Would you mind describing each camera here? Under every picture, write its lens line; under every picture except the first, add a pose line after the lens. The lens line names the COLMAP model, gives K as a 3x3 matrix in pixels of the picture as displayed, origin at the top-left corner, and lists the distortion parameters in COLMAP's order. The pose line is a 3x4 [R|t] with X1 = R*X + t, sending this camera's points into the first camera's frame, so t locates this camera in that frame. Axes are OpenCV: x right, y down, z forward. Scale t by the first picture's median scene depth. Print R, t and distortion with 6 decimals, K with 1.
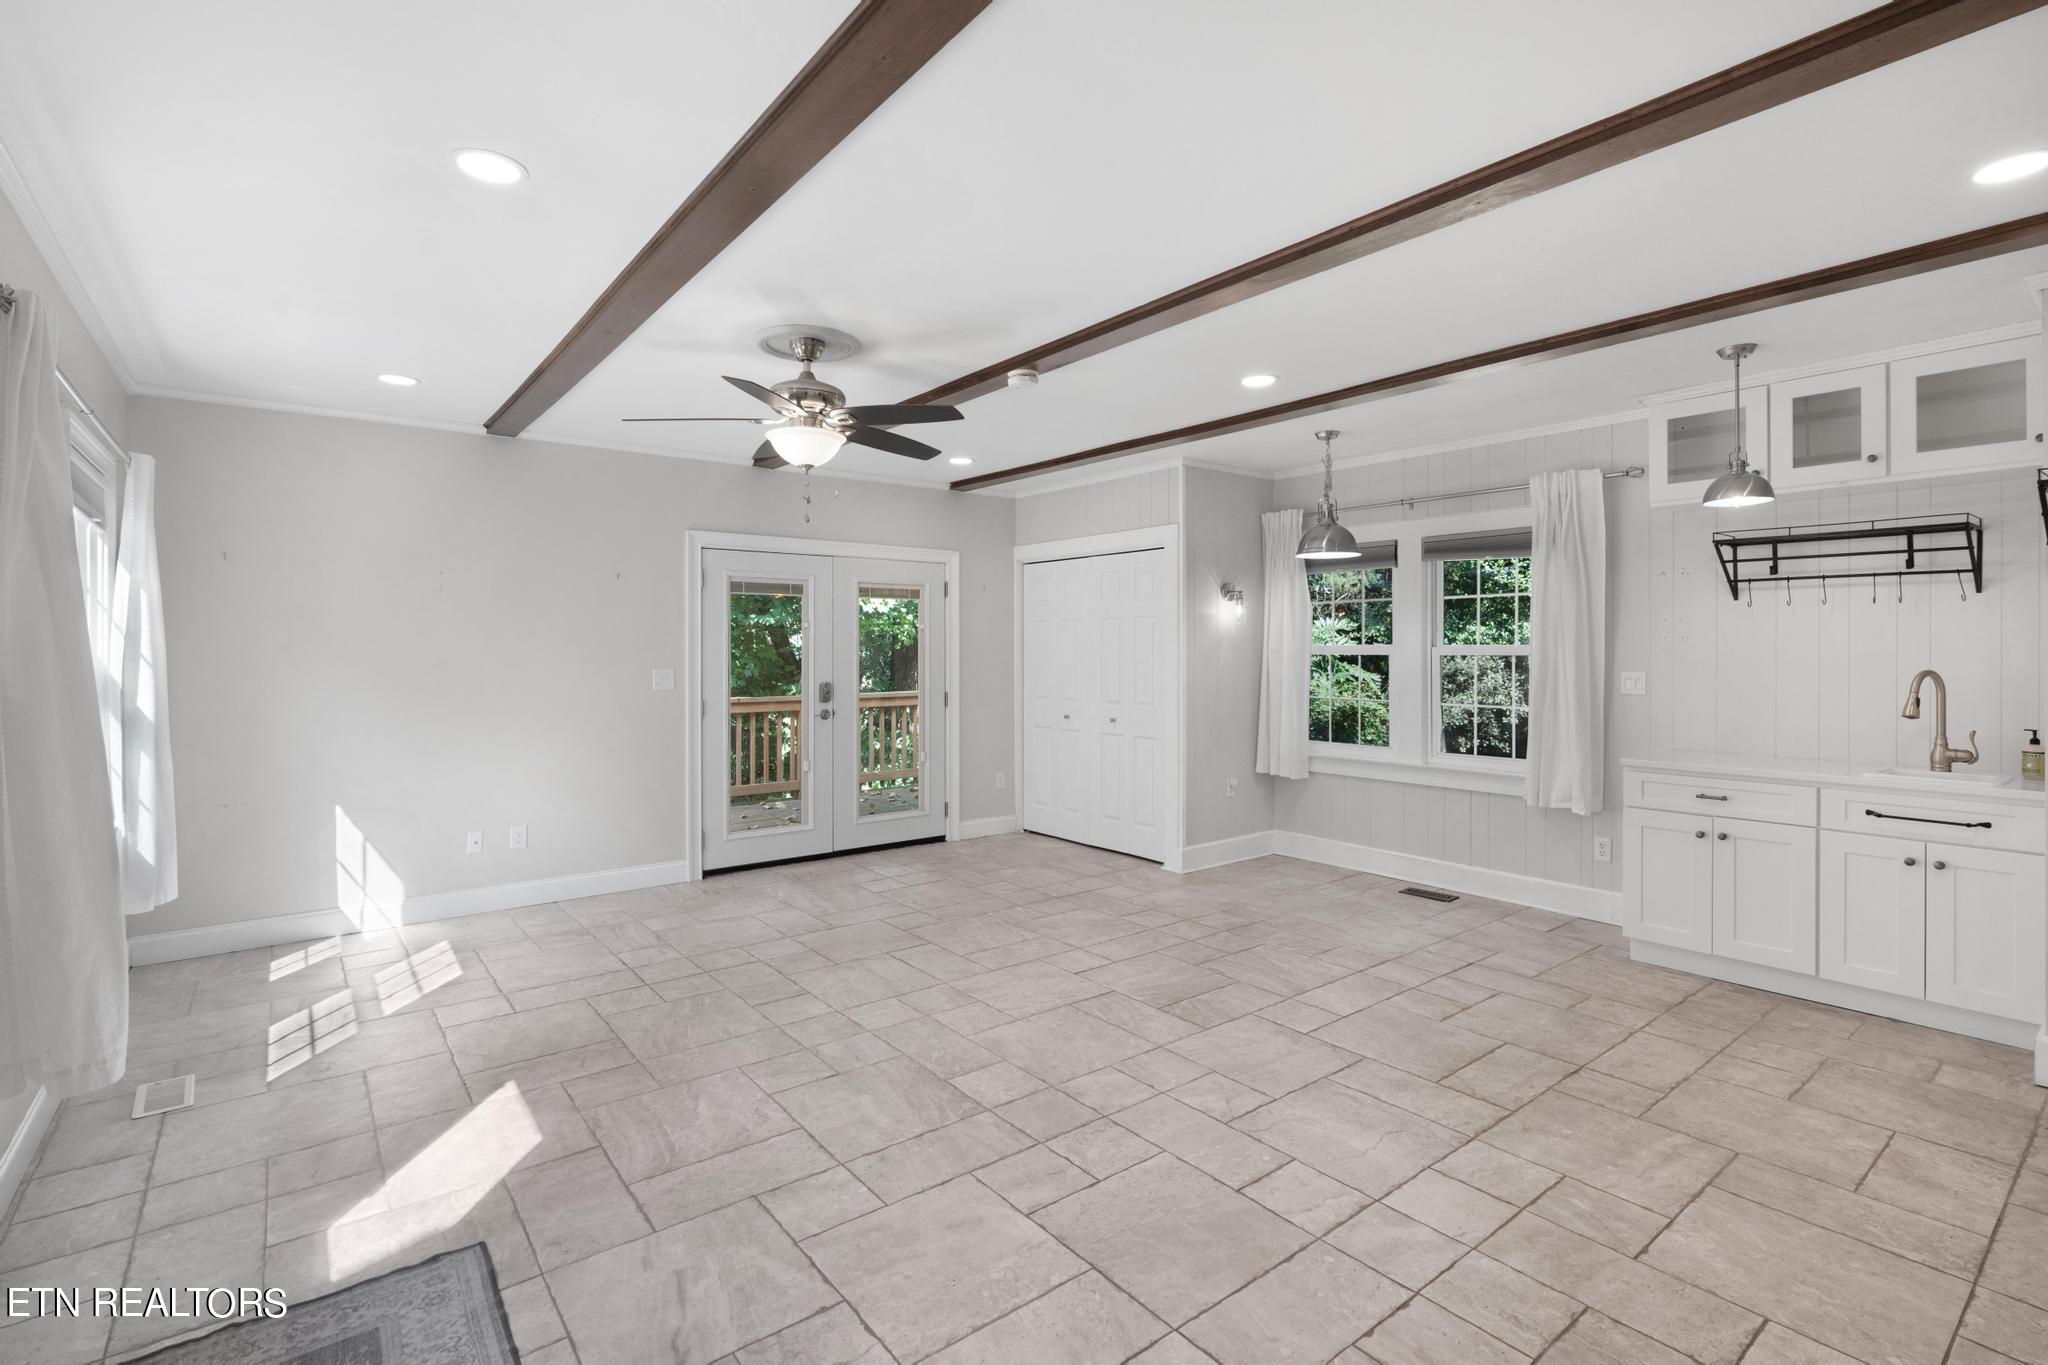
lens RADIAL K [[949.9, 0, 1023.1], [0, 949.9, 658.5], [0, 0, 1]] dist [-0.013166, 0.008442]
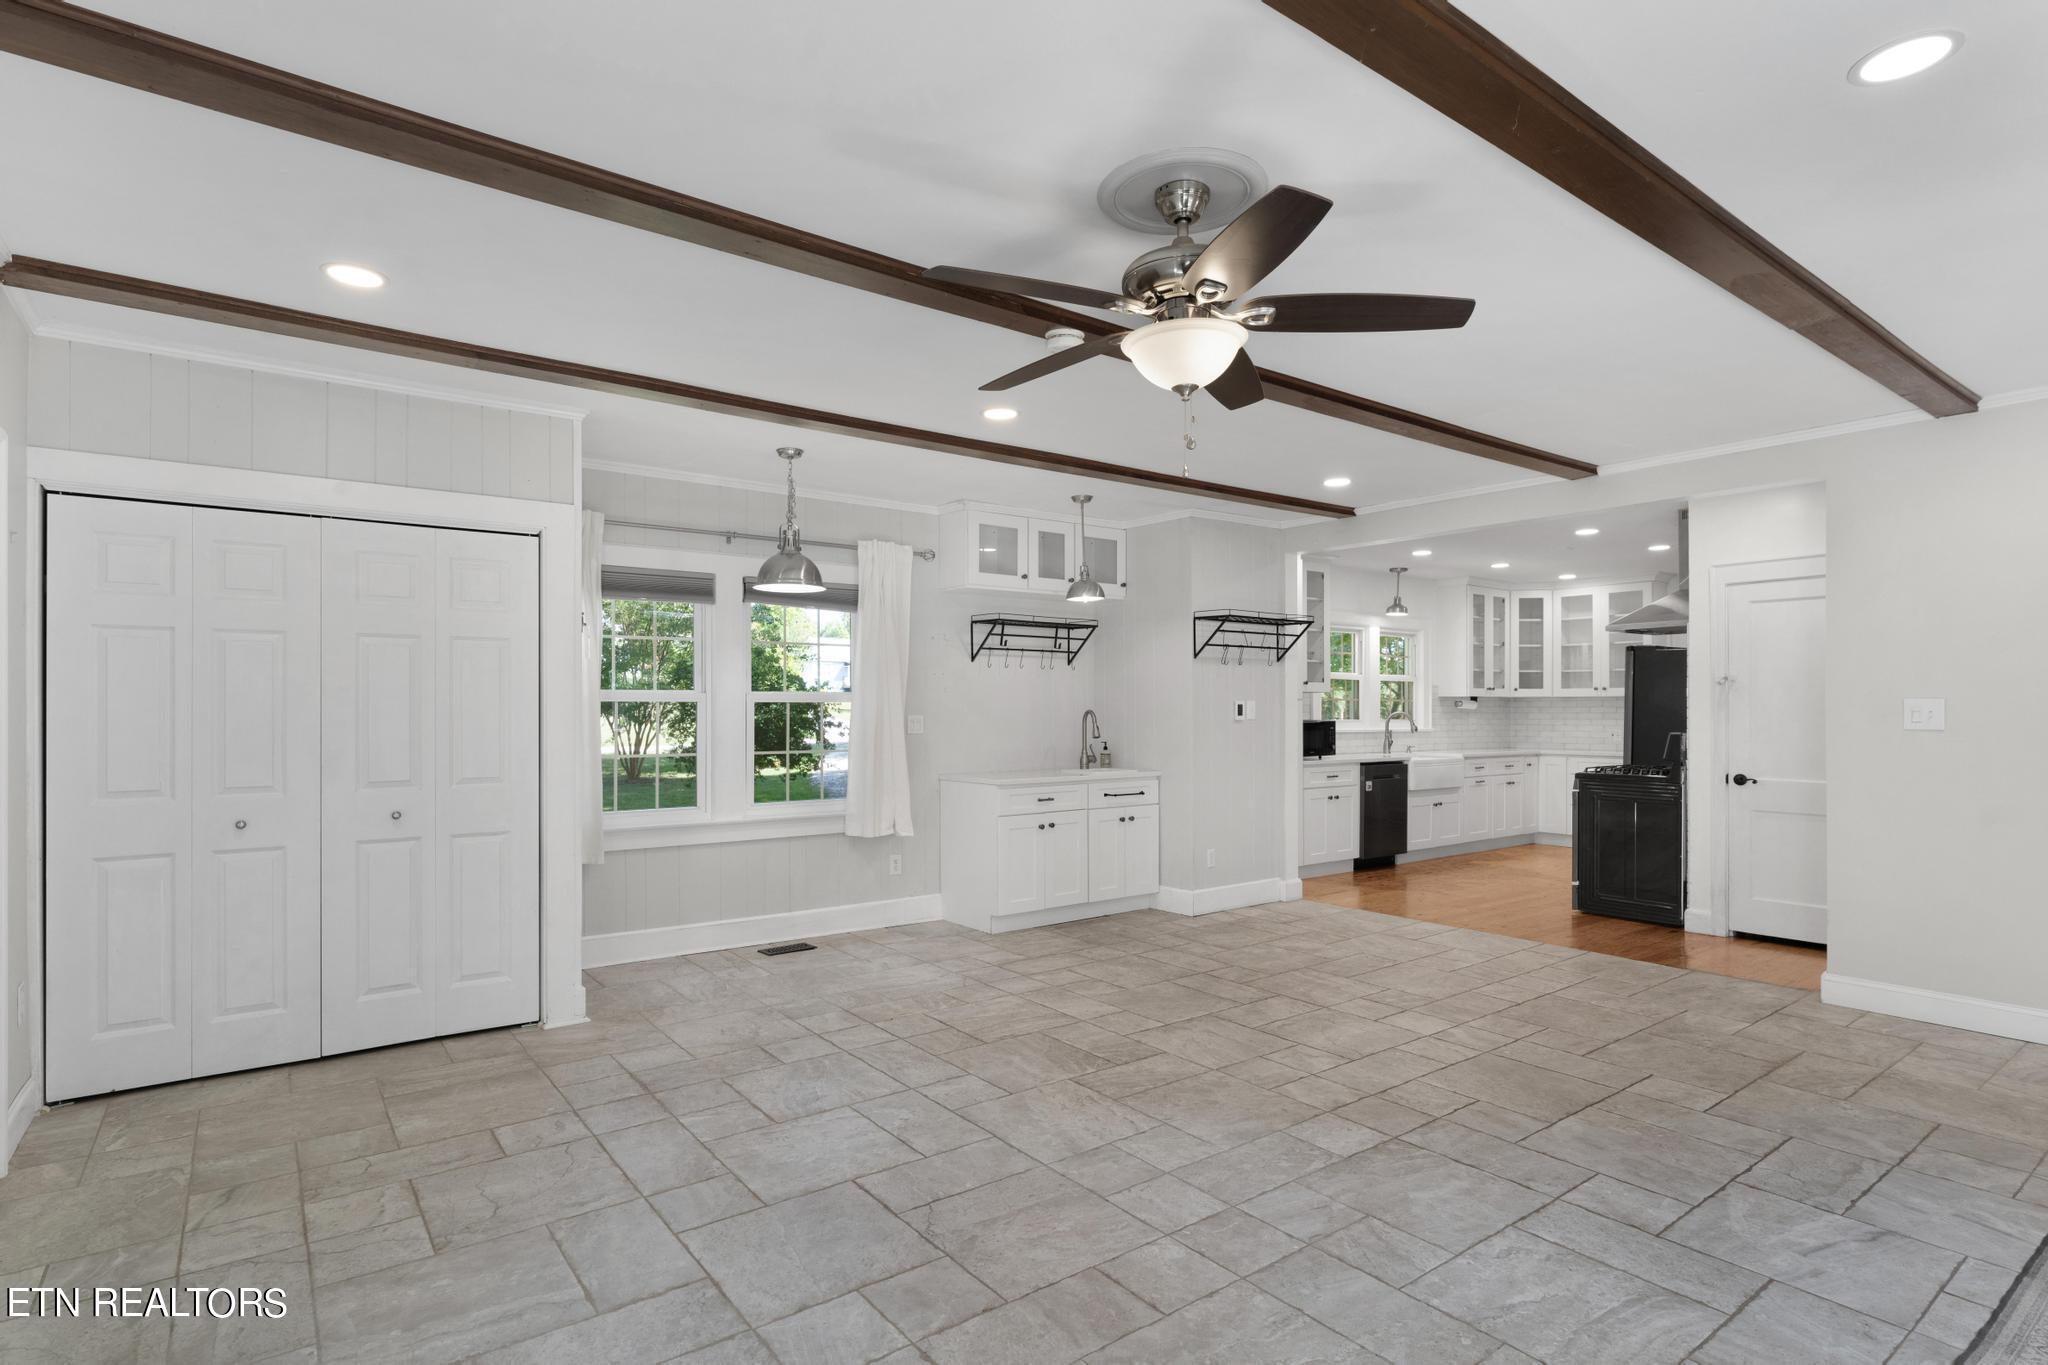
lens RADIAL K [[1029.8, 0, 1014.8], [0, 1029.8, 717.7], [0, 0, 1]] dist [-0.013801, 0.007151]
pose [[0.024416, -0.009627, 0.999656, -0.897256], [0.010411, 0.999902, 0.009375, 0.007964], [-0.999648, 0.010179, 0.024514, 1.079247]]
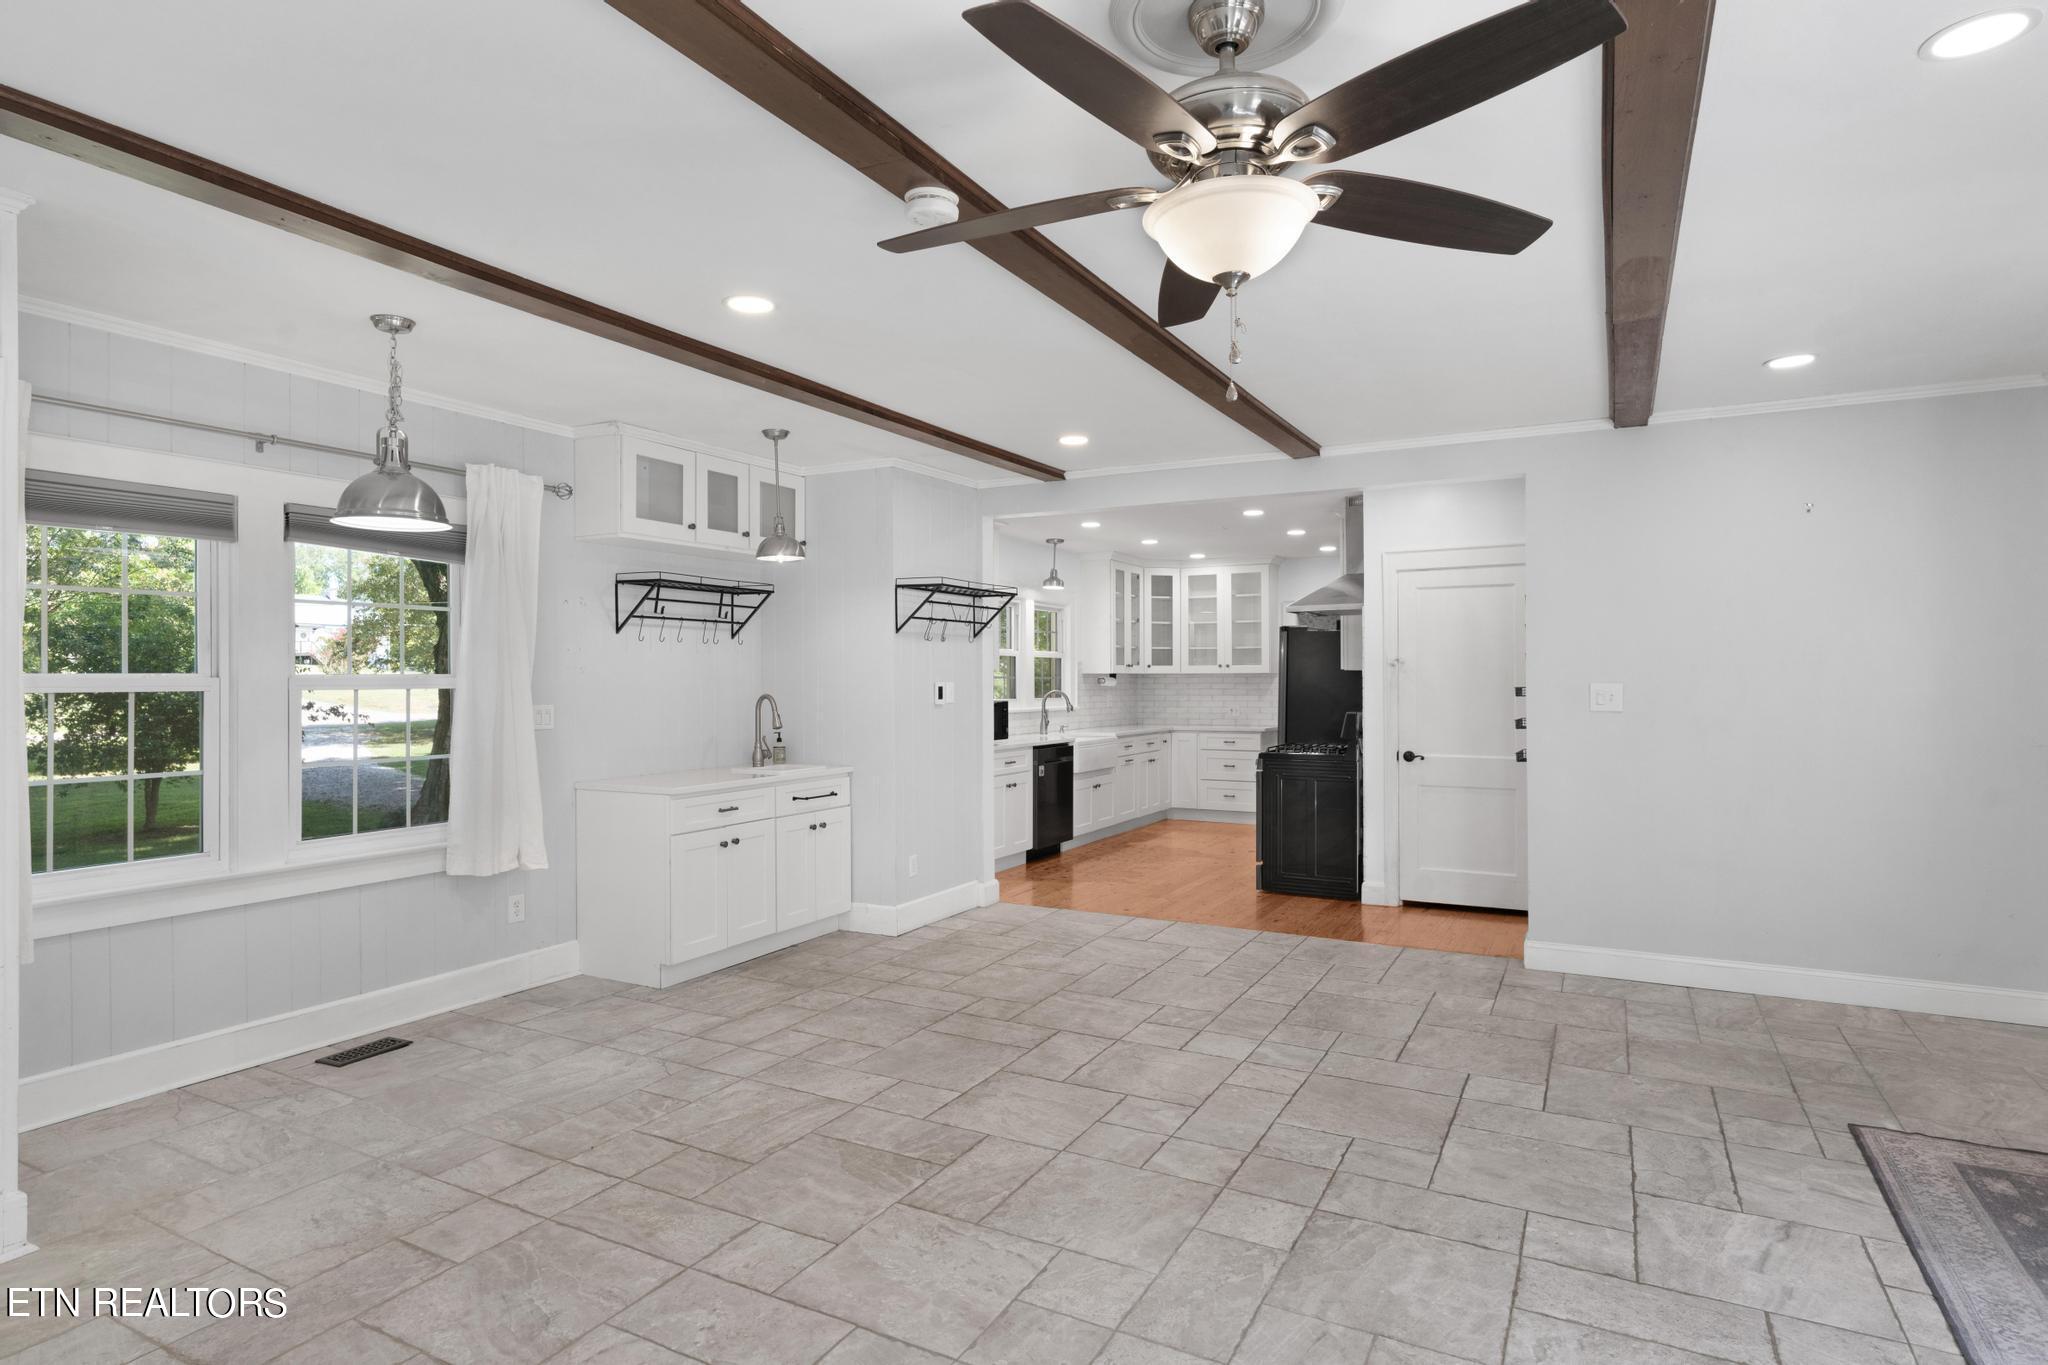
lens RADIAL K [[1088.0, 0, 1024.0], [0, 1088.0, 682.5], [0, 0, 1]] dist [-0.007272, 0.003474]
pose [[-0.399964, -0.002616, 0.916527, -0.657153], [0.012797, 0.999883, 0.008438, -0.013259], [-0.916441, 0.015104, -0.399884, 1.280542]]
